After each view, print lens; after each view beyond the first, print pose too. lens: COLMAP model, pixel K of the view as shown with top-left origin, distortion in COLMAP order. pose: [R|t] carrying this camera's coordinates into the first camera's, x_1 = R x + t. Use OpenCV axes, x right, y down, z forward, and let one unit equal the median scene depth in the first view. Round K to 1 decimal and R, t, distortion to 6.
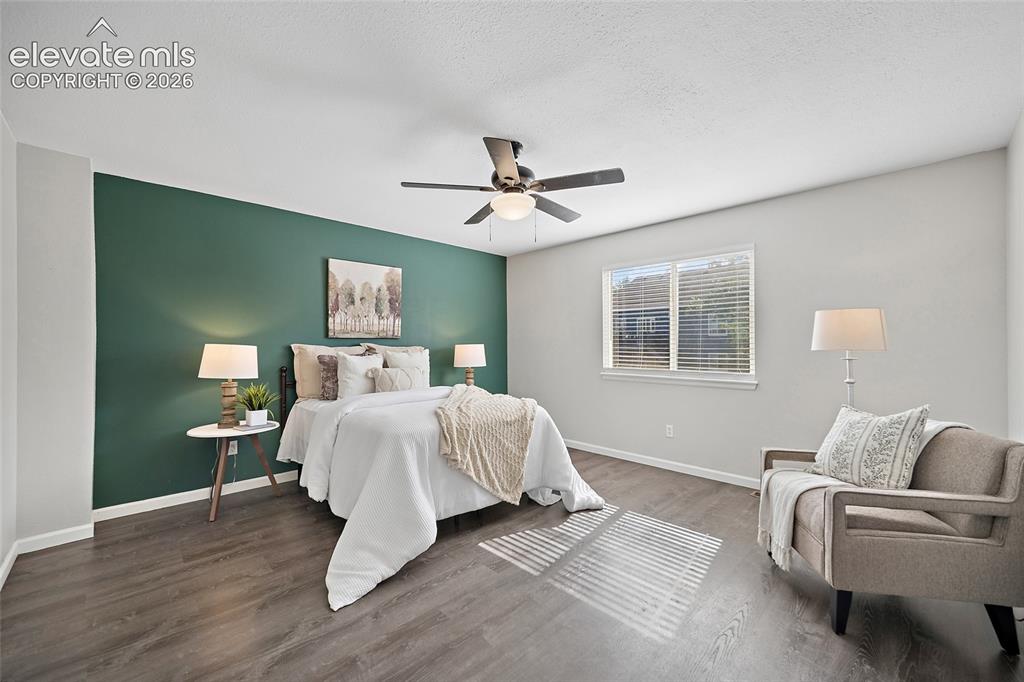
lens RADIAL K [[405.0, 0, 512.0], [0, 405.0, 341.0], [0, 0, 1]] dist [-0.000999, 0.000253]
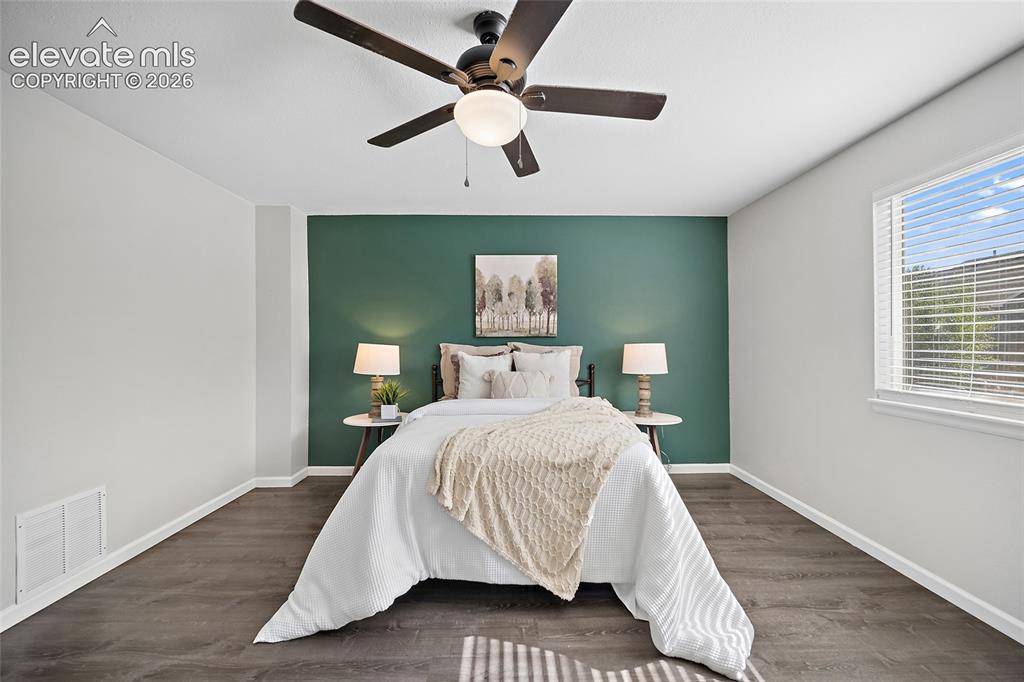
lens RADIAL K [[405.0, 0, 512.0], [0, 405.0, 341.0], [0, 0, 1]] dist [-0.000999, 0.000253]
pose [[0.725586, -0.003913, -0.688121, 0.281375], [0.006615, 0.999977, 0.001289, 0.001106], [0.688100, -0.005487, 0.725595, 0.353913]]
